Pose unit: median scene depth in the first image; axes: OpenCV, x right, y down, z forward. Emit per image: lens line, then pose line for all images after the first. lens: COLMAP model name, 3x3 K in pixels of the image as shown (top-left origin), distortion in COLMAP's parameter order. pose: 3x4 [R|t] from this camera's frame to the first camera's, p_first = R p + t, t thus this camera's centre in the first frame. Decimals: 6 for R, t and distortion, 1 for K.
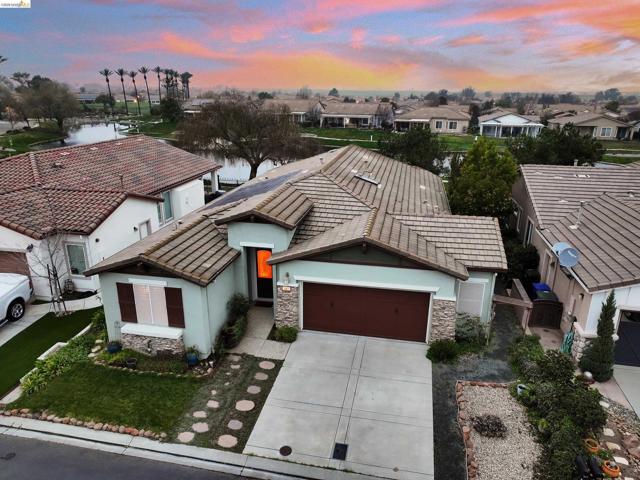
lens RADIAL K [[449.6, 0, 320.0], [0, 449.6, 240.0], [0, 0, 1]] dist [0.002854, 0.005687]
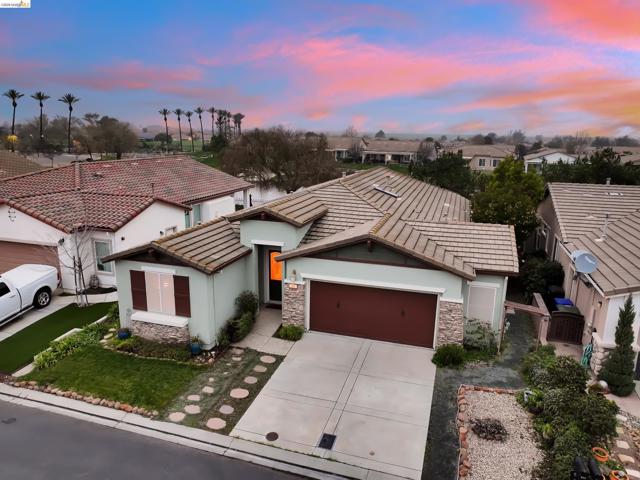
lens RADIAL K [[449.6, 0, 320.0], [0, 449.6, 240.0], [0, 0, 1]] dist [0.002854, 0.005687]
pose [[0.994564, 0.032894, -0.098798, 0.085273], [-0.041534, 0.995367, -0.086714, 0.094664], [0.095488, 0.090346, 0.991322, -0.001275]]
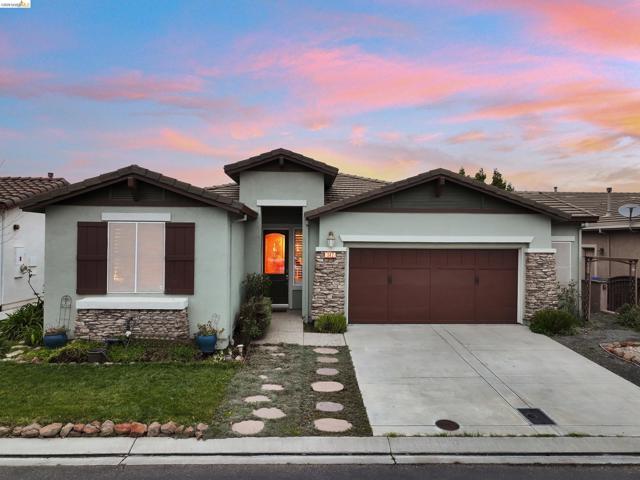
lens RADIAL K [[449.6, 0, 320.0], [0, 449.6, 240.0], [0, 0, 1]] dist [0.002854, 0.005687]
pose [[0.970630, 0.005574, 0.240514, -0.273552], [0.072194, 0.946908, -0.313295, 0.321981], [-0.229491, 0.321457, 0.918694, 0.363789]]
